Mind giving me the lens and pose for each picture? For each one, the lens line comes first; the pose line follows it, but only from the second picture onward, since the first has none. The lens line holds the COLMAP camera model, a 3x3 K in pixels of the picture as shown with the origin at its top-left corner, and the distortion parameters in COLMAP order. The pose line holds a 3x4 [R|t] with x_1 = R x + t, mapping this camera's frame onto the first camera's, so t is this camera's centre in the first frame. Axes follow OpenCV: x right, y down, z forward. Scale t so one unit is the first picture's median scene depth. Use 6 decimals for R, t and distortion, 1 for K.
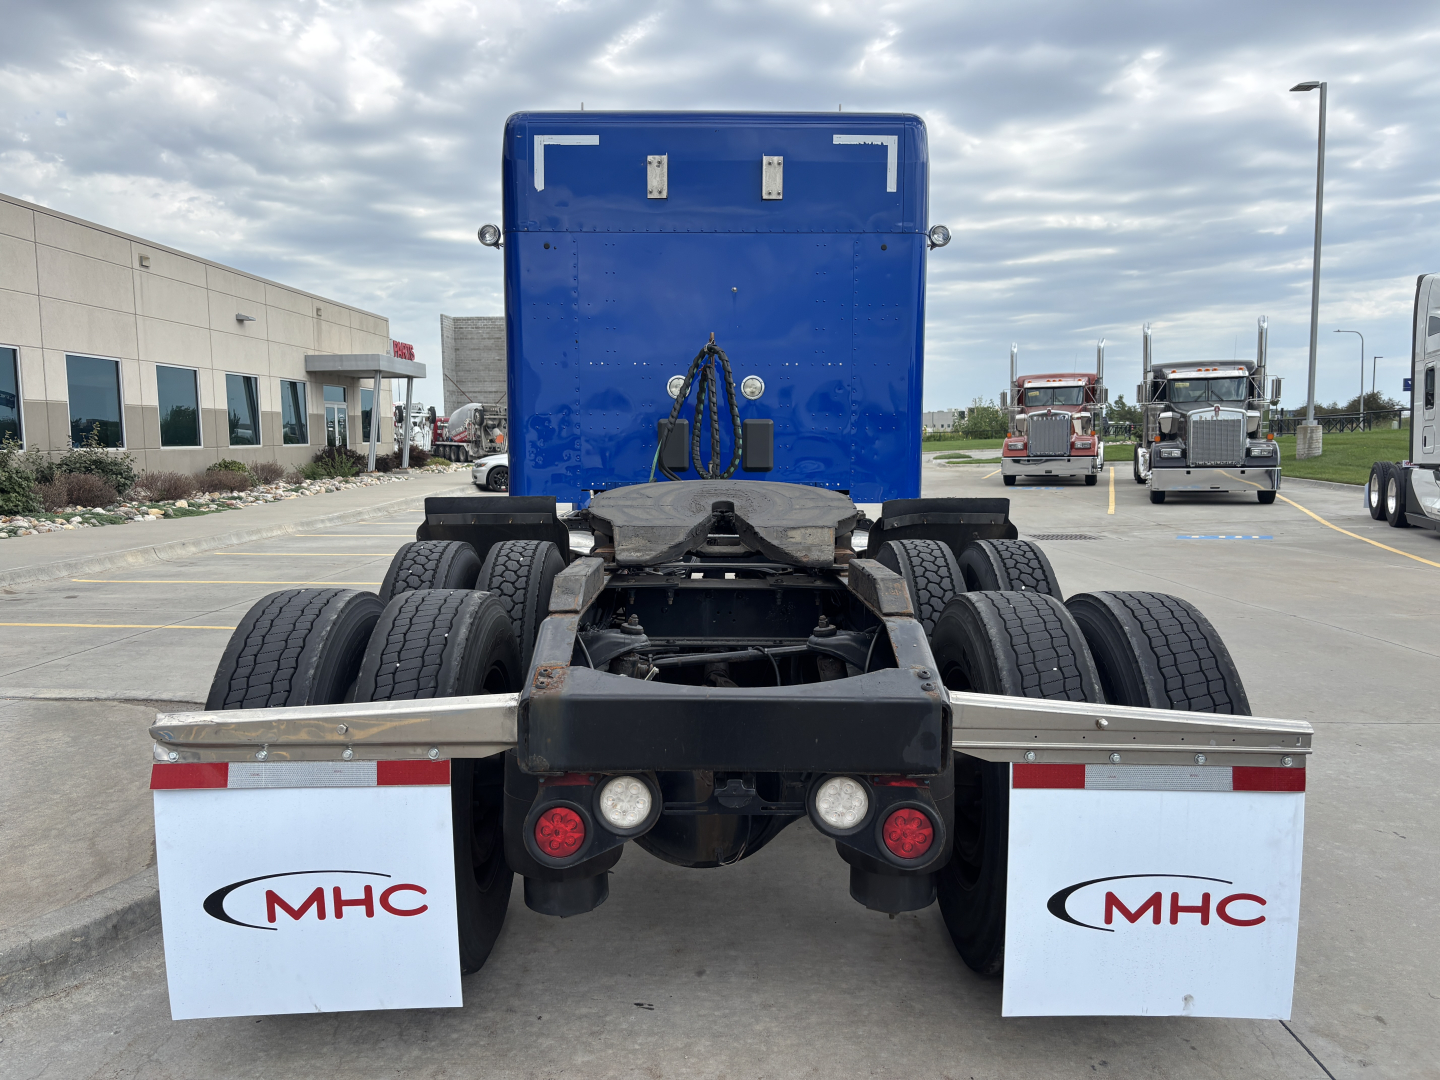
lens RADIAL K [[1097.6, 0, 725.6], [0, 1097.6, 544.1], [0, 0, 1]] dist [0.045969, -0.061216]
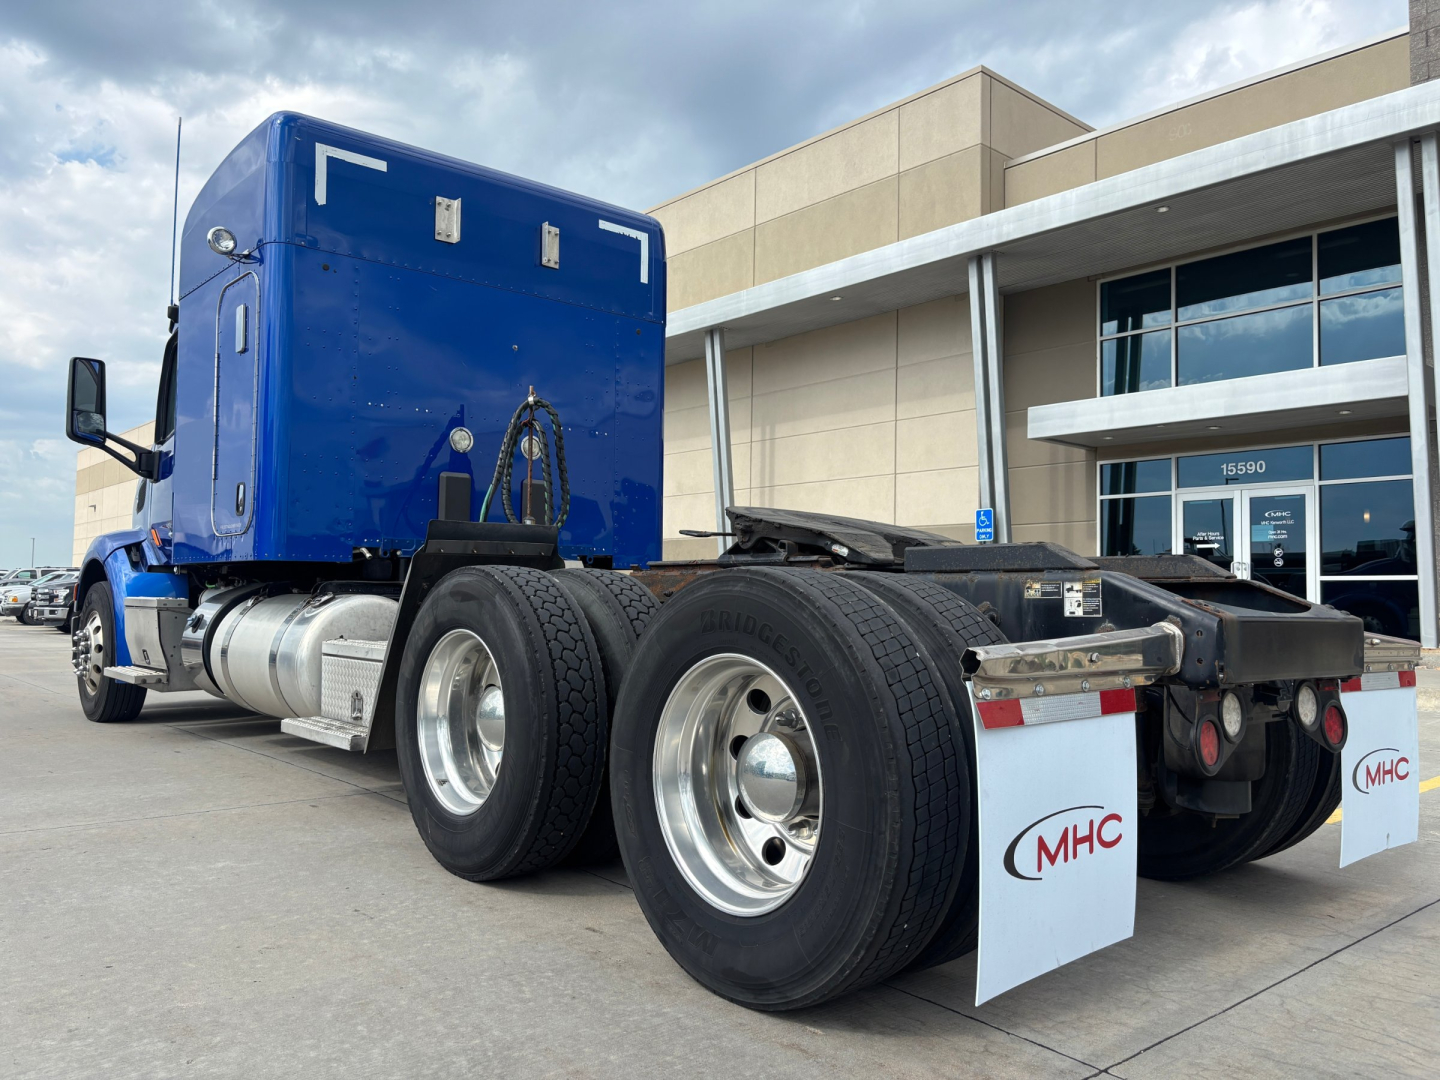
lens RADIAL K [[1097.6, 0, 719.4], [0, 1097.6, 533.4], [0, 0, 1]] dist [0.045969, -0.061216]
pose [[0.767408, 0.043167, 0.639704, -1.207718], [0.046444, 0.991367, -0.122613, 0.155375], [-0.639474, 0.123805, 0.758779, 0.416265]]
